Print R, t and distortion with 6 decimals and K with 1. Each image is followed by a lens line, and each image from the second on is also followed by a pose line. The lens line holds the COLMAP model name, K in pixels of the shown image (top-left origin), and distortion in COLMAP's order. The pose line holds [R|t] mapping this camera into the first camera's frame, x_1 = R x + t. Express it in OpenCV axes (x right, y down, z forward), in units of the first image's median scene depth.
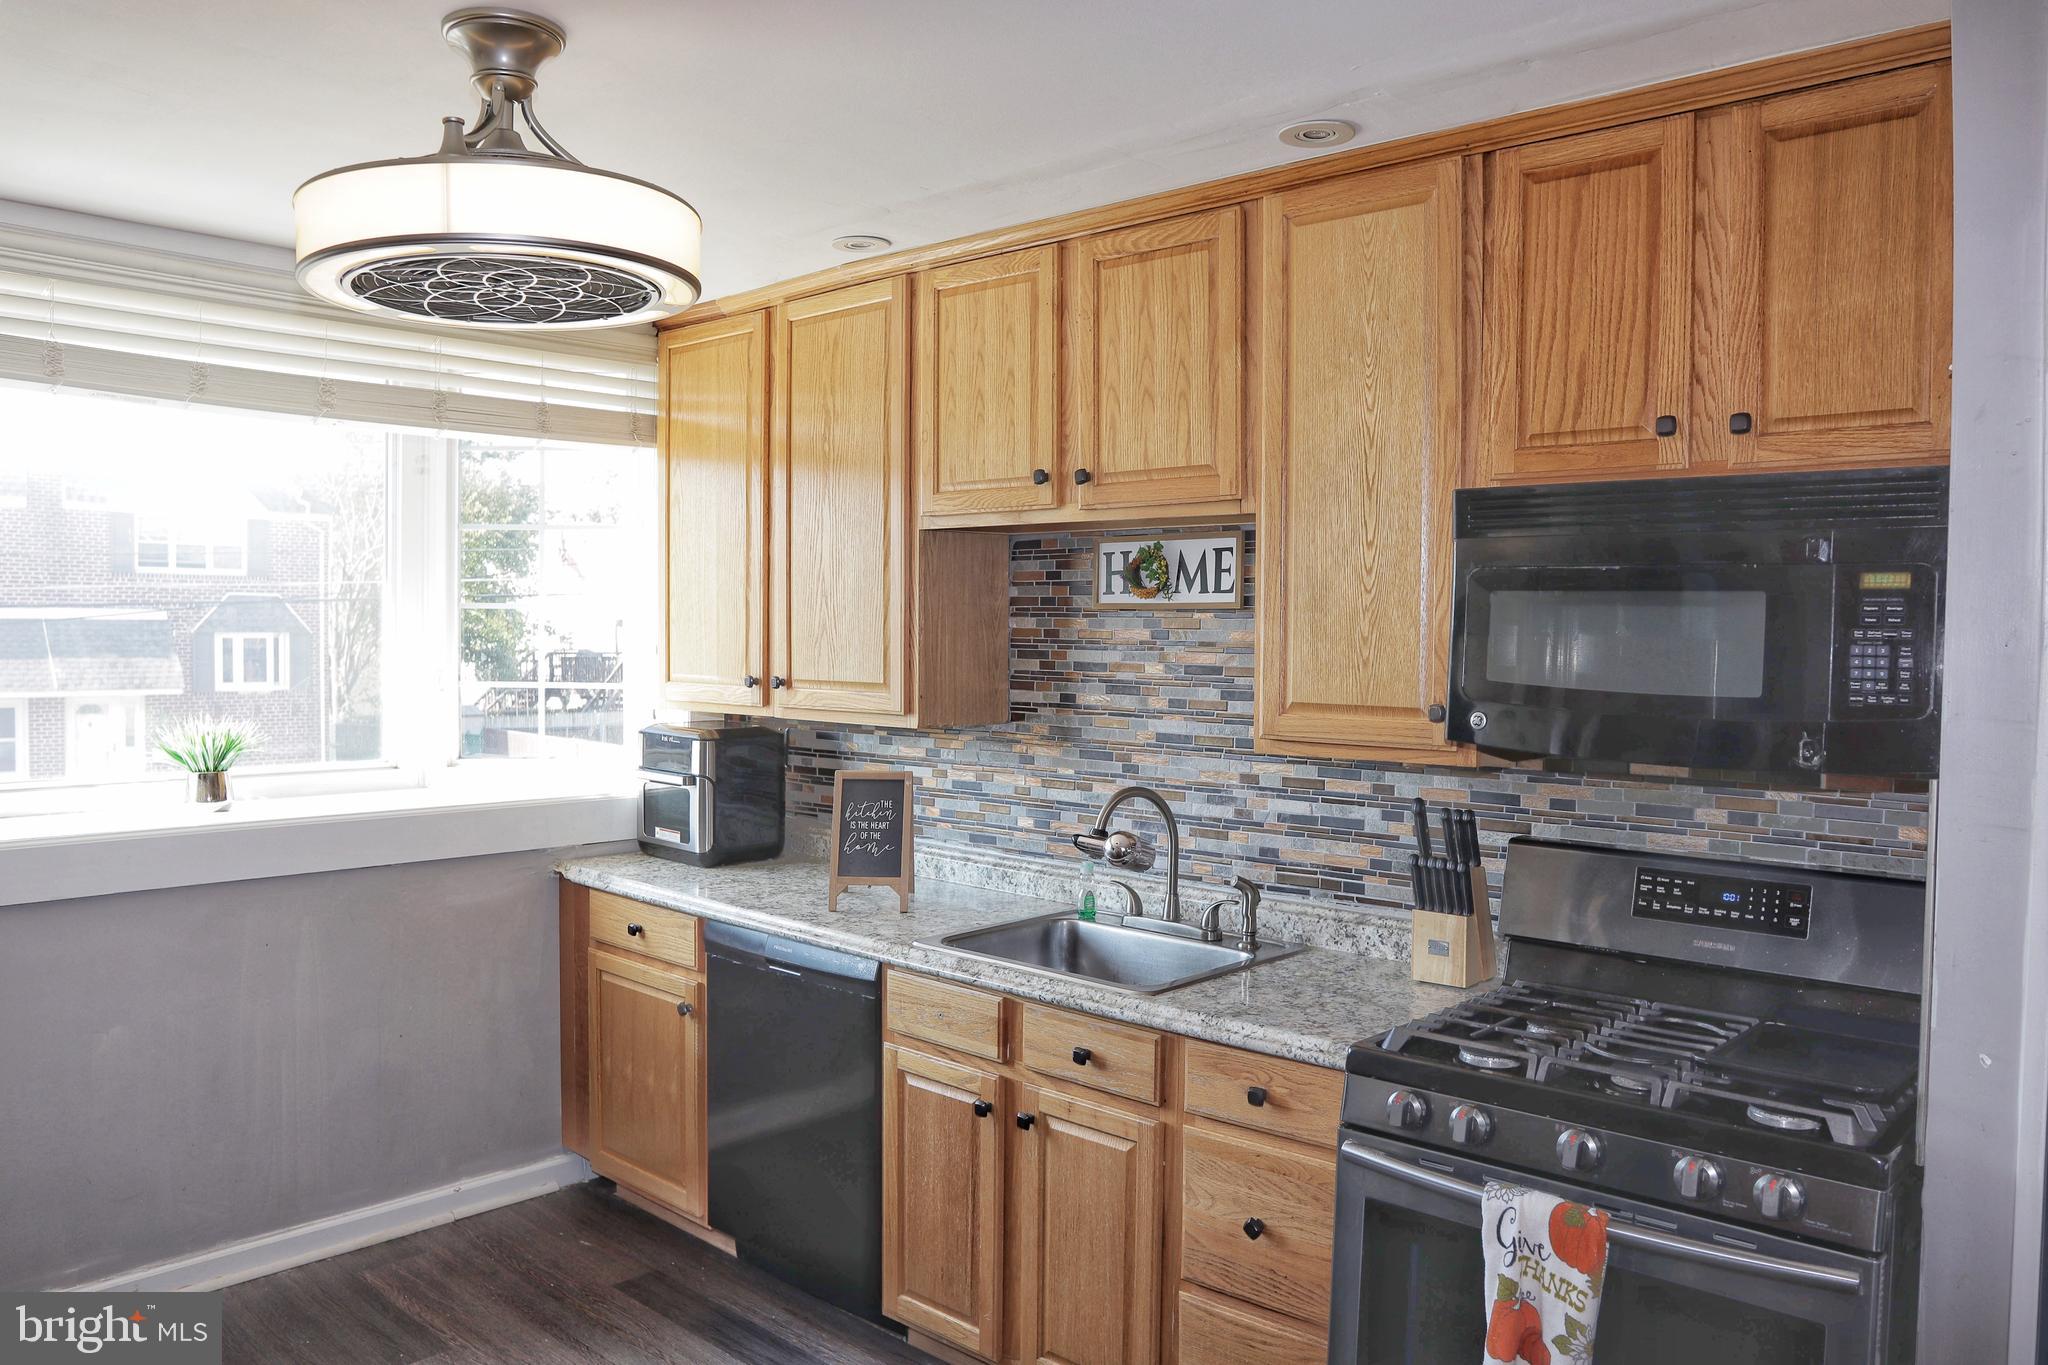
lens RADIAL K [[1549.1, 0, 1019.3], [0, 1549.1, 687.3], [0, 0, 1]] dist [-0.005801, -0.001817]
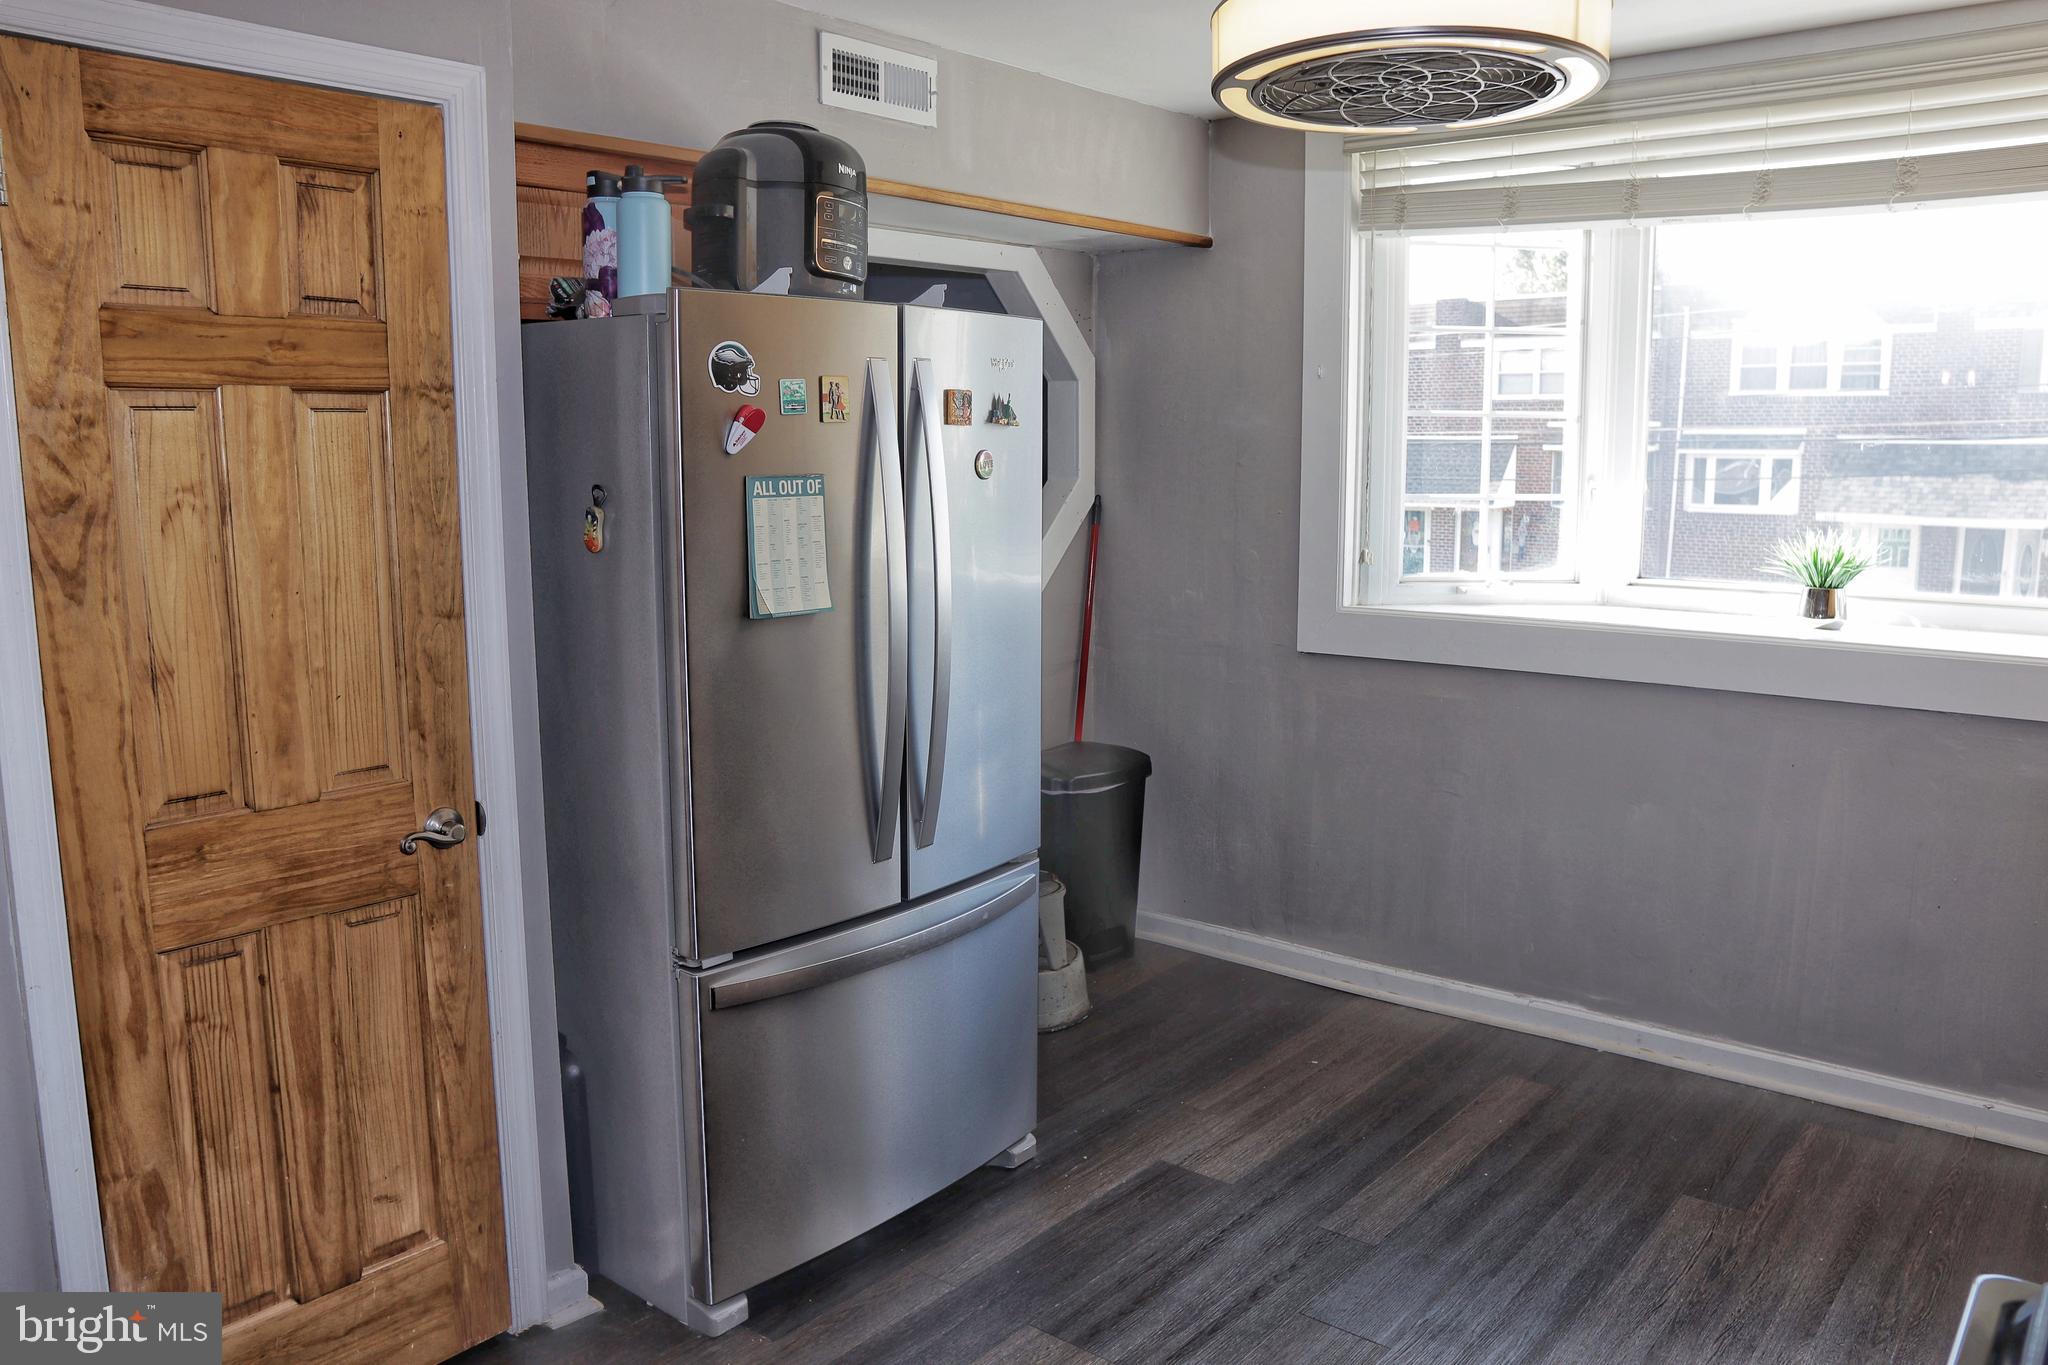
lens RADIAL K [[1549.1, 0, 1019.7], [0, 1549.1, 679.9], [0, 0, 1]] dist [-0.005801, -0.001817]
pose [[0.078143, 0.152293, -0.985241, 0.420302], [-0.035441, 0.988063, 0.149918, -0.017248], [0.996312, 0.023203, 0.082608, 0.413992]]
